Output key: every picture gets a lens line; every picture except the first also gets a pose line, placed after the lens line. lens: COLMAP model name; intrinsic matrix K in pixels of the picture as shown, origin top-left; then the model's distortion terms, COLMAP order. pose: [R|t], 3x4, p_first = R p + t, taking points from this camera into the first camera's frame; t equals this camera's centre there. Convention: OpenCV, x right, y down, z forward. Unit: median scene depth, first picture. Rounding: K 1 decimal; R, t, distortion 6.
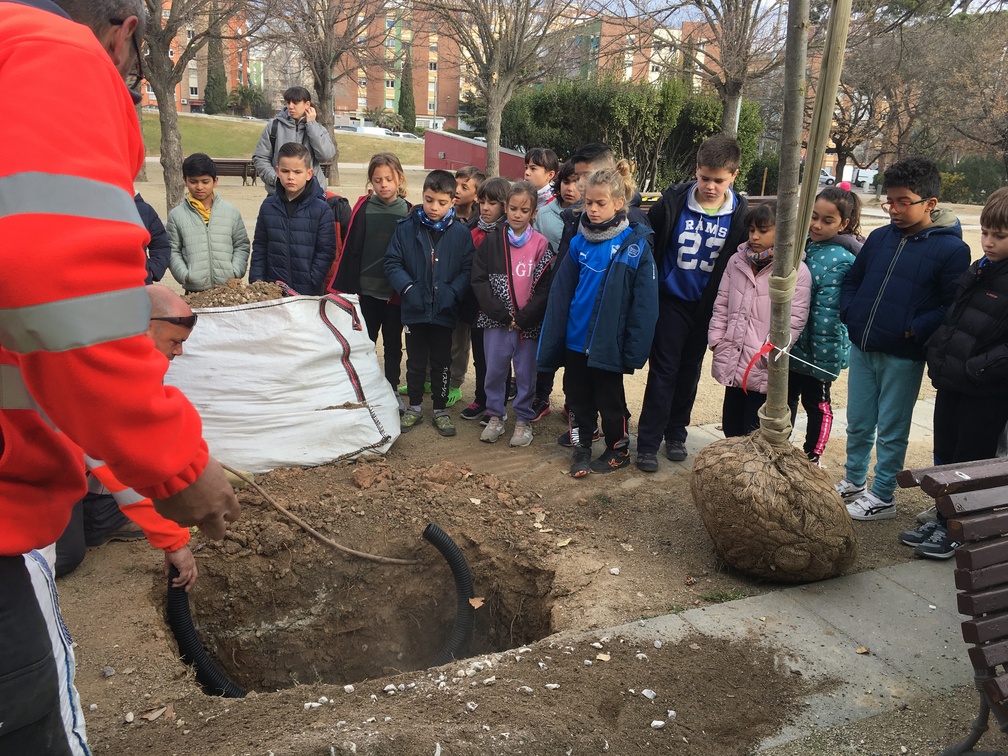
lens RADIAL K [[848.9, 0, 504.0], [0, 848.9, 378.0], [0, 0, 1]] dist [0.103711, -0.128630]
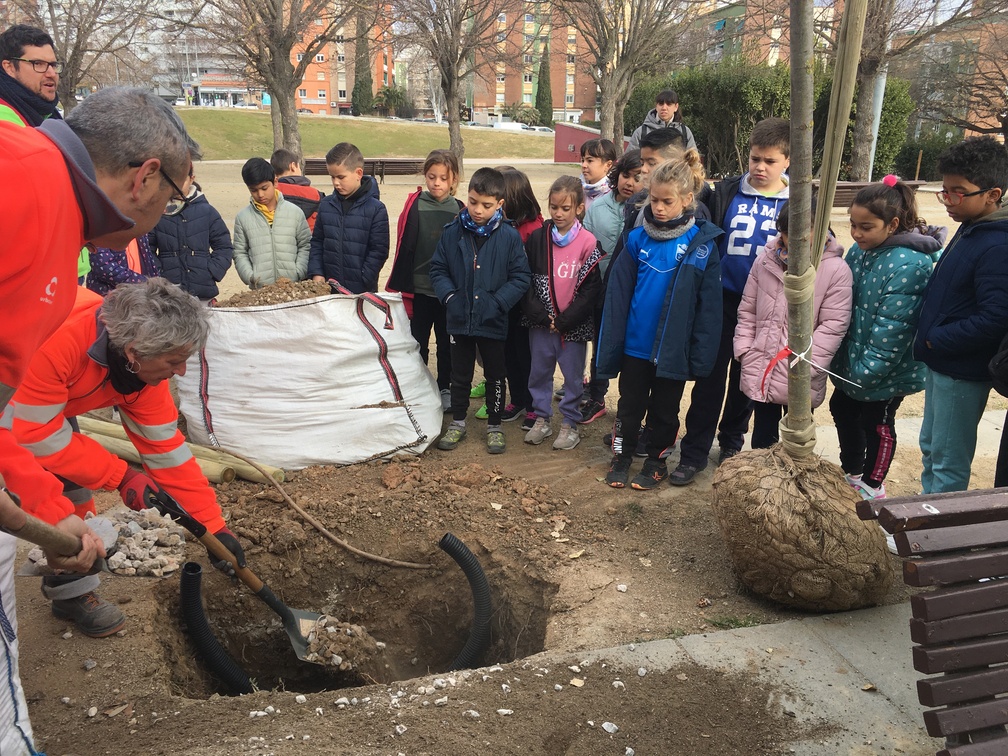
lens RADIAL K [[848.9, 0, 504.0], [0, 848.9, 378.0], [0, 0, 1]] dist [0.103711, -0.128630]
pose [[0.987894, 0.013773, -0.154516, 0.133065], [-0.012577, 0.999883, 0.008712, -0.011104], [0.154618, -0.006663, 0.987952, 0.046134]]
